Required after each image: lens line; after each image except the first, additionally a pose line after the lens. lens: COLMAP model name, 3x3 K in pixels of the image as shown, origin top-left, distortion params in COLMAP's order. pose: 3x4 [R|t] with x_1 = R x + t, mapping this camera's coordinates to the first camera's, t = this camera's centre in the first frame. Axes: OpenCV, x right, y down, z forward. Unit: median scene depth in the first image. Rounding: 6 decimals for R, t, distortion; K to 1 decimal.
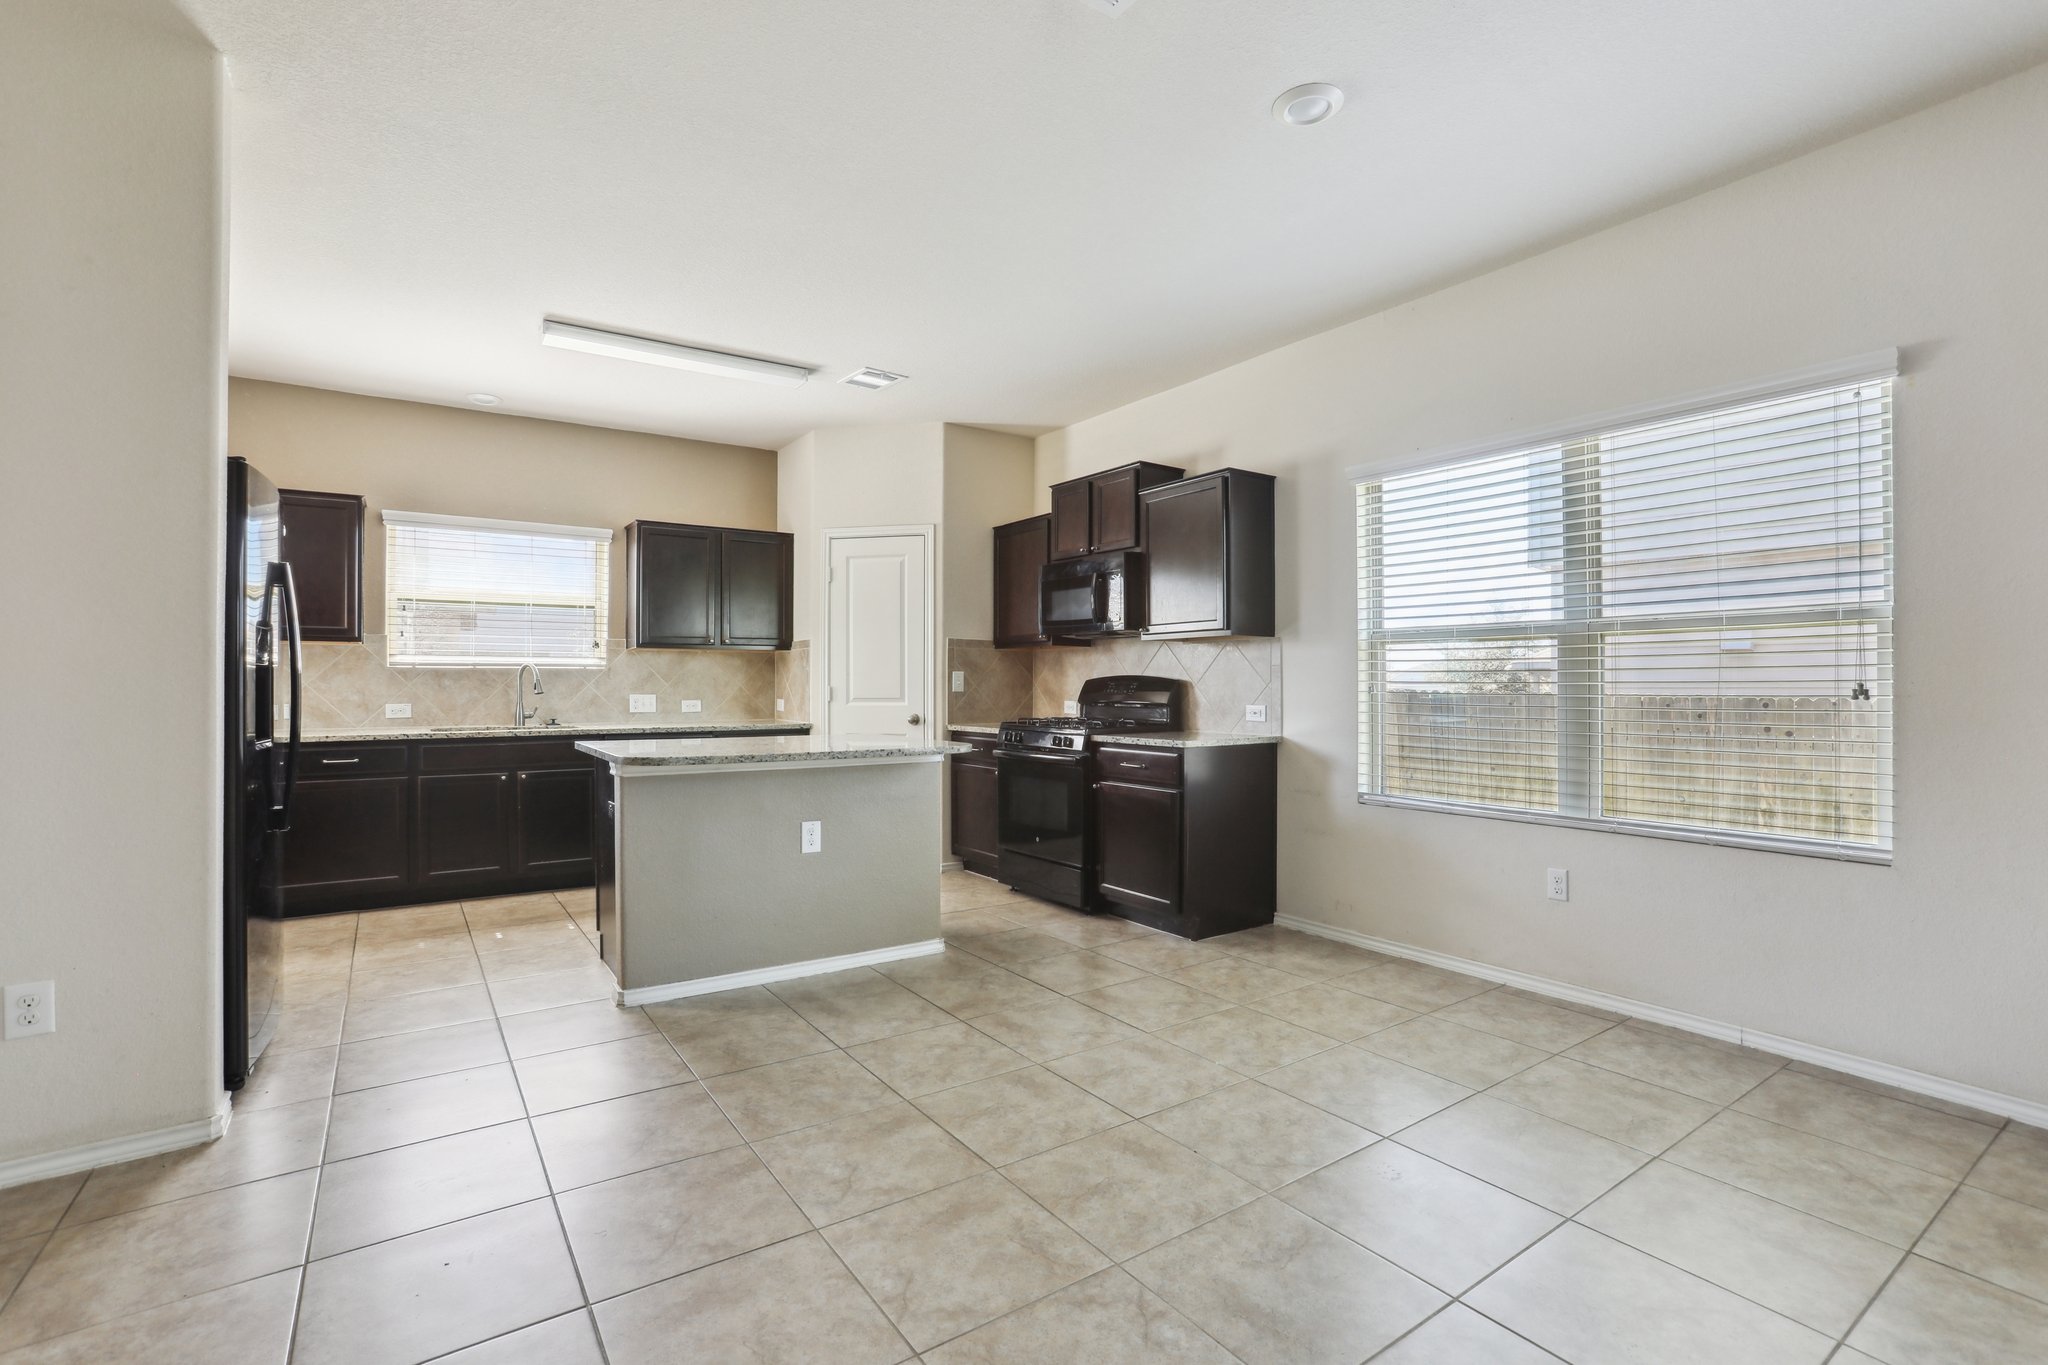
lens RADIAL K [[938.6, 0, 1024.2], [0, 938.6, 676.7], [0, 0, 1]] dist [-0.040785, 0.006691]
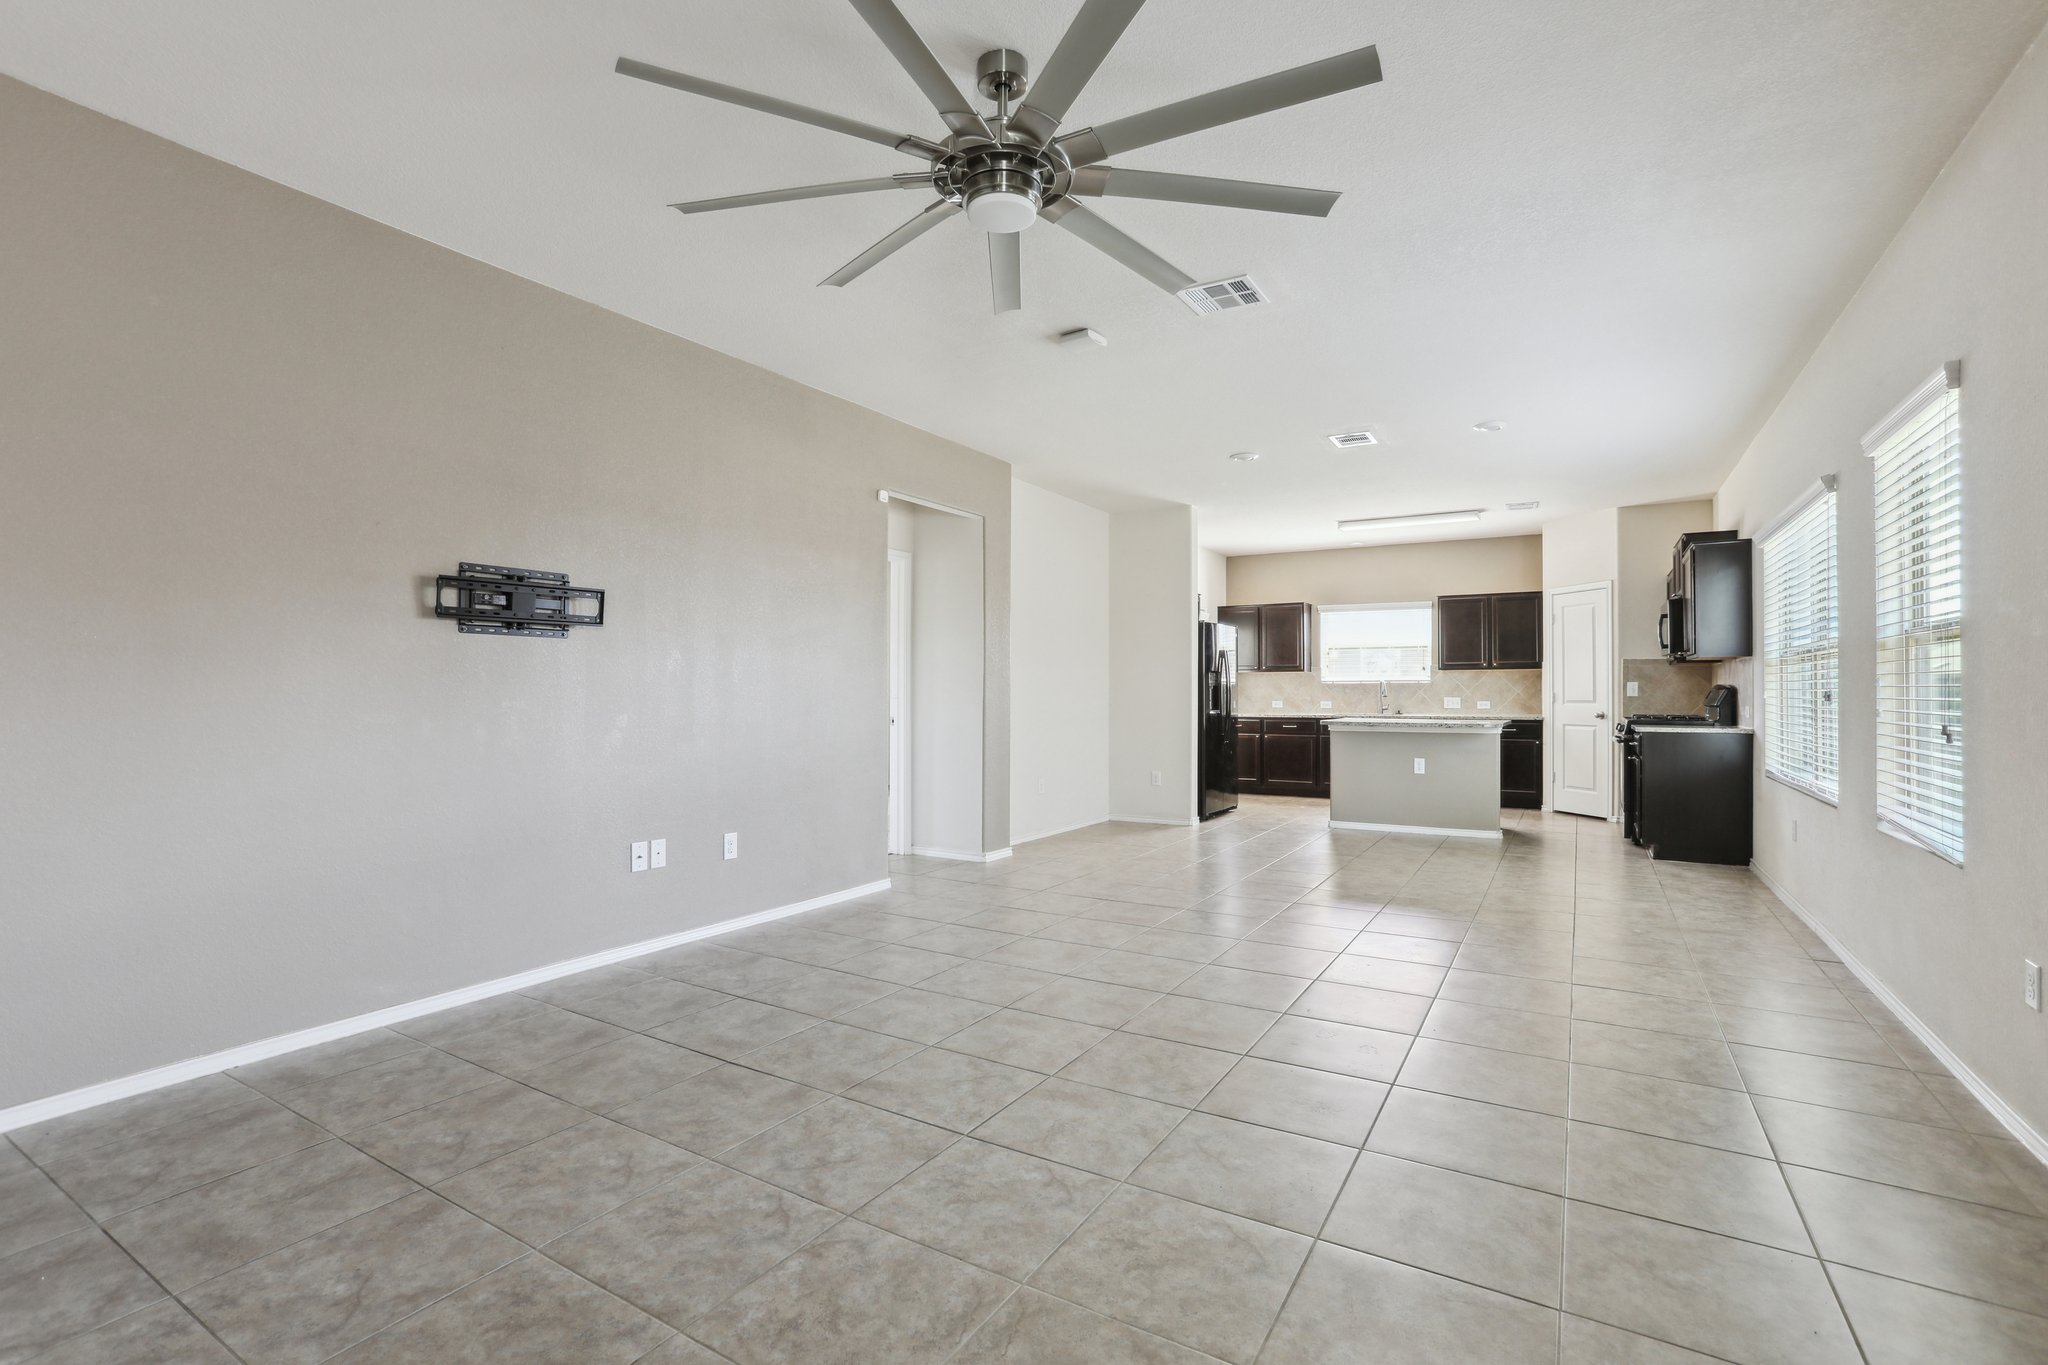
lens RADIAL K [[938.6, 0, 1026.5], [0, 938.6, 686.4], [0, 0, 1]] dist [-0.040785, 0.006691]
pose [[0.420841, -0.006086, -0.907114, 0.806347], [0.008015, 0.999963, -0.002991, -0.002253], [0.907099, -0.006012, 0.420875, -0.407182]]
